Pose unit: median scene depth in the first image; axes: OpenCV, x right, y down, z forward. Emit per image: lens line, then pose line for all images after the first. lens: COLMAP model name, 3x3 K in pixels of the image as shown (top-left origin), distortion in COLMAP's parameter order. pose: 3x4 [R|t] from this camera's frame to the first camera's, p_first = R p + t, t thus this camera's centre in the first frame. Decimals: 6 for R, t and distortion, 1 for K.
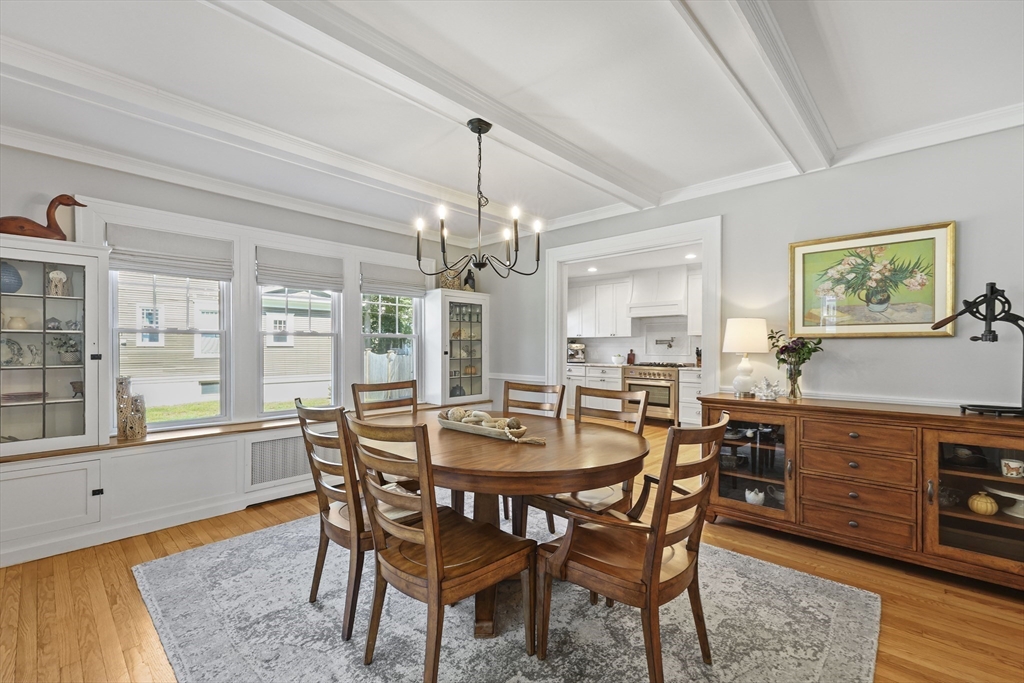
lens RADIAL K [[436.1, 0, 511.0], [0, 436.1, 346.8], [0, 0, 1]] dist [0.003633, -0.000854]
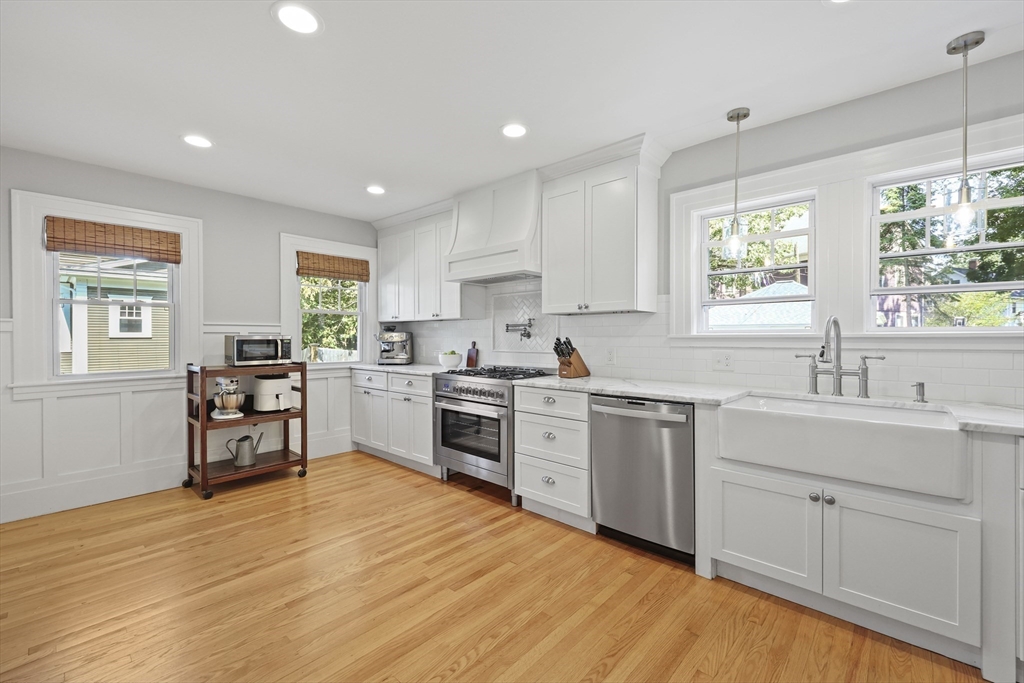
lens RADIAL K [[436.1, 0, 518.8], [0, 436.1, 340.3], [0, 0, 1]] dist [0.003633, -0.000854]
pose [[0.999699, -0.005358, 0.023950, 0.468525], [0.005158, 0.999952, 0.008387, -0.000013], [-0.023994, -0.008261, 0.999678, 0.642618]]
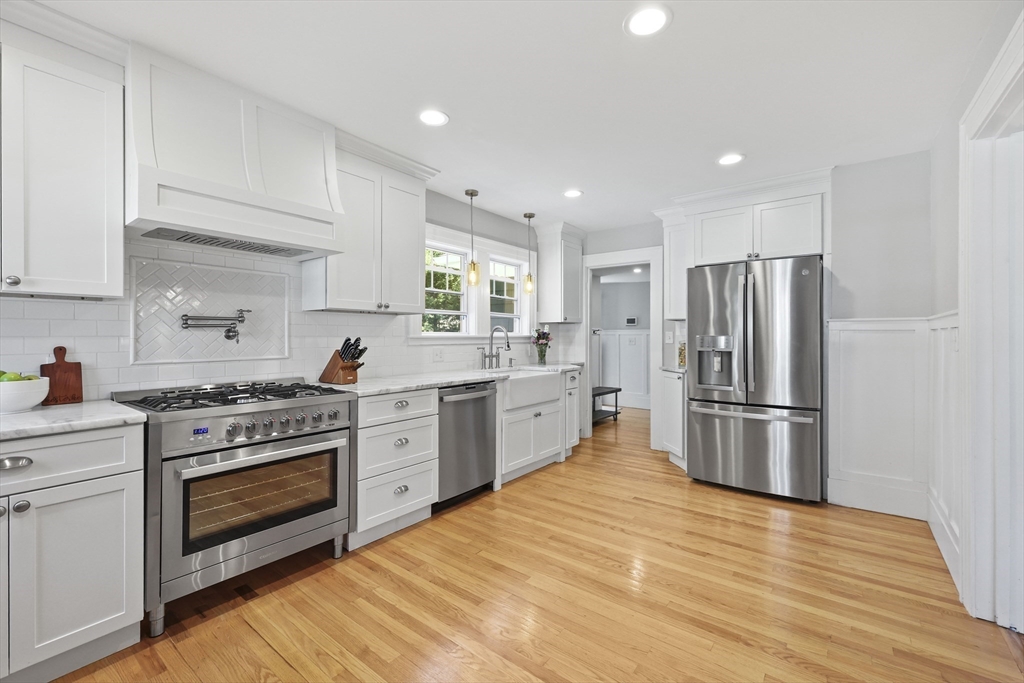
lens RADIAL K [[436.1, 0, 518.6], [0, 436.1, 336.3], [0, 0, 1]] dist [0.003633, -0.000854]
pose [[-0.120613, -0.004164, 0.992691, -0.013359], [-0.002665, 0.999989, 0.003871, -0.002710], [-0.992696, -0.002179, -0.120622, 1.117613]]
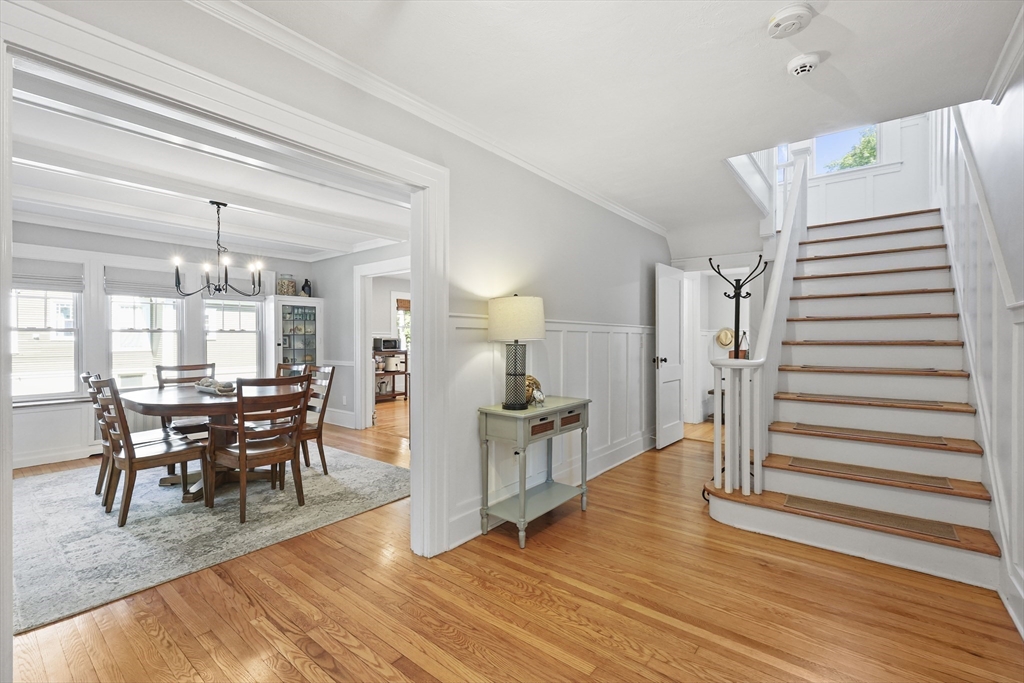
lens RADIAL K [[436.1, 0, 514.1], [0, 436.1, 340.7], [0, 0, 1]] dist [0.003633, -0.000854]
pose [[0.996583, -0.004185, 0.082486, 0.397384], [0.003920, 0.999987, 0.003384, 0.000207], [-0.082499, -0.003050, 0.996586, -0.316416]]
